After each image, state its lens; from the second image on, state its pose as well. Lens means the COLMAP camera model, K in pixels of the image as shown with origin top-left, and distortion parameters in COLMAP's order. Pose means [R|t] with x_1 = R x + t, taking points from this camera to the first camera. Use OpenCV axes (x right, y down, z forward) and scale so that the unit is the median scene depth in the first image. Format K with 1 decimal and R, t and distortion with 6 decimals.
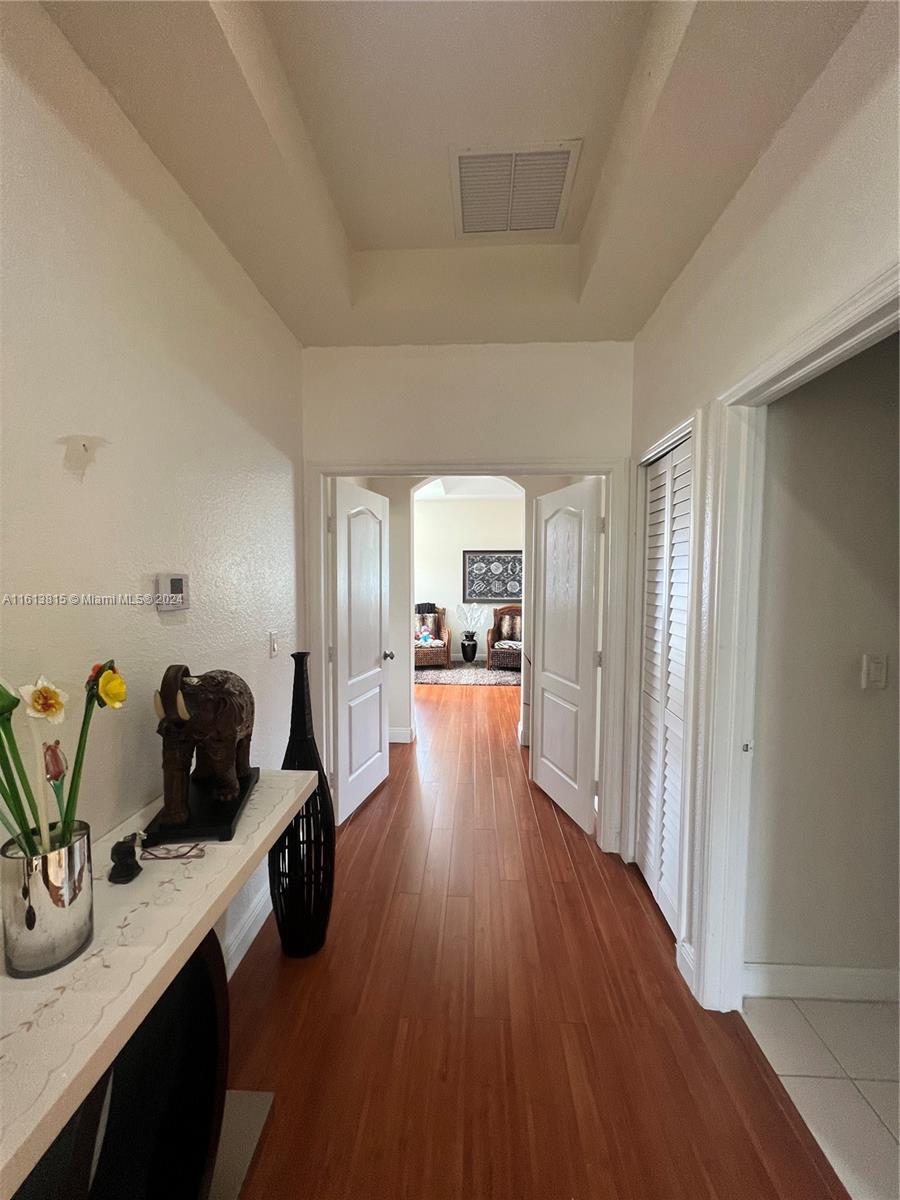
lens RADIAL K [[480.7, 0, 449.1], [0, 480.7, 595.7], [0, 0, 1]] dist [-0.008375, 0.001457]
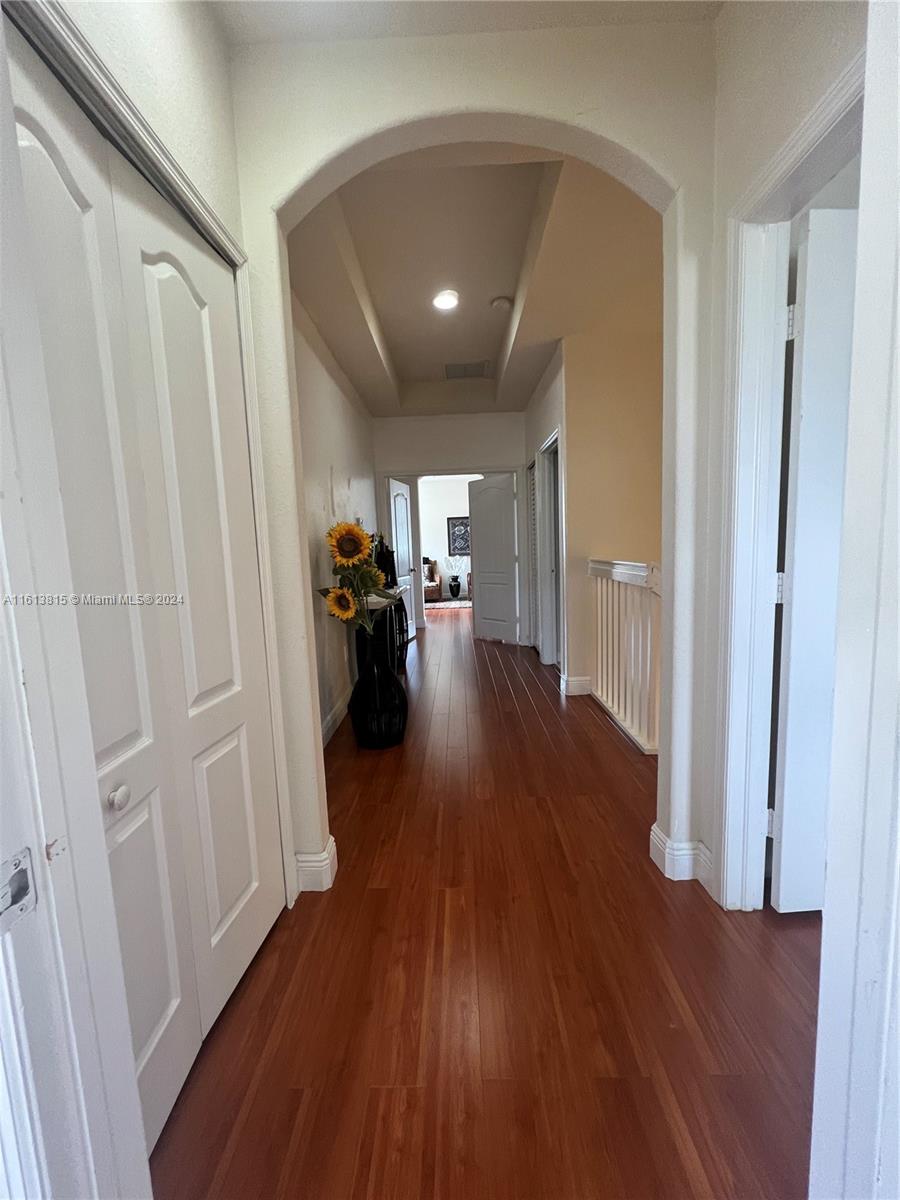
lens RADIAL K [[478.2, 0, 450.2], [0, 478.2, 602.7], [0, 0, 1]] dist [0.001826, 0.000104]
pose [[0.998208, -0.046441, 0.037736, -0.026598], [0.043892, 0.996868, 0.065790, 0.060865], [-0.040673, -0.064015, 0.997120, -0.397849]]
